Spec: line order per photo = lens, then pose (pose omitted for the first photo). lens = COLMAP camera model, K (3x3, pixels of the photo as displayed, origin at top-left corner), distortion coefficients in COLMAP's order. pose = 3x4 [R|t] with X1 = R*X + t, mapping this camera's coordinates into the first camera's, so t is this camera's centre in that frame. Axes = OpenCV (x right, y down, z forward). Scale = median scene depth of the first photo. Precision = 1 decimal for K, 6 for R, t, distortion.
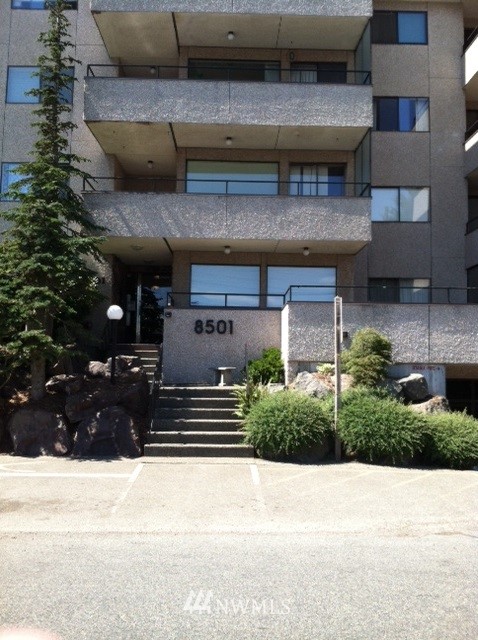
lens RADIAL K [[602.3, 0, 230.4], [0, 602.3, 317.5], [0, 0, 1]] dist [0.107966, -0.366586]
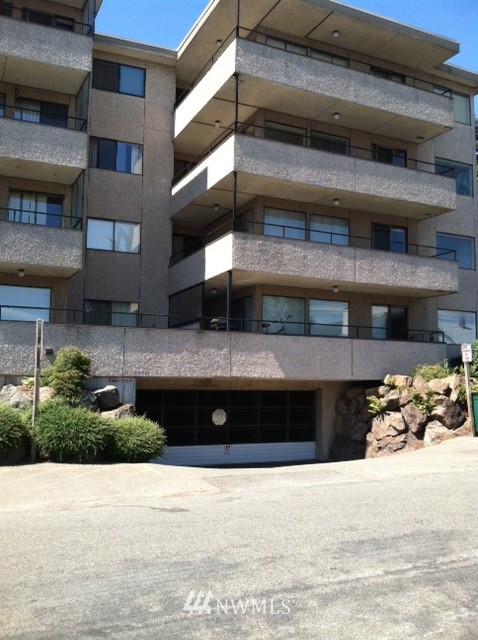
lens RADIAL K [[602.3, 0, 230.4], [0, 602.3, 317.5], [0, 0, 1]] dist [0.107966, -0.366586]
pose [[0.911600, 0.040268, 0.409102, 0.031827], [-0.031721, 0.999114, -0.027658, -0.015075], [-0.409854, 0.012236, 0.912069, -0.177614]]
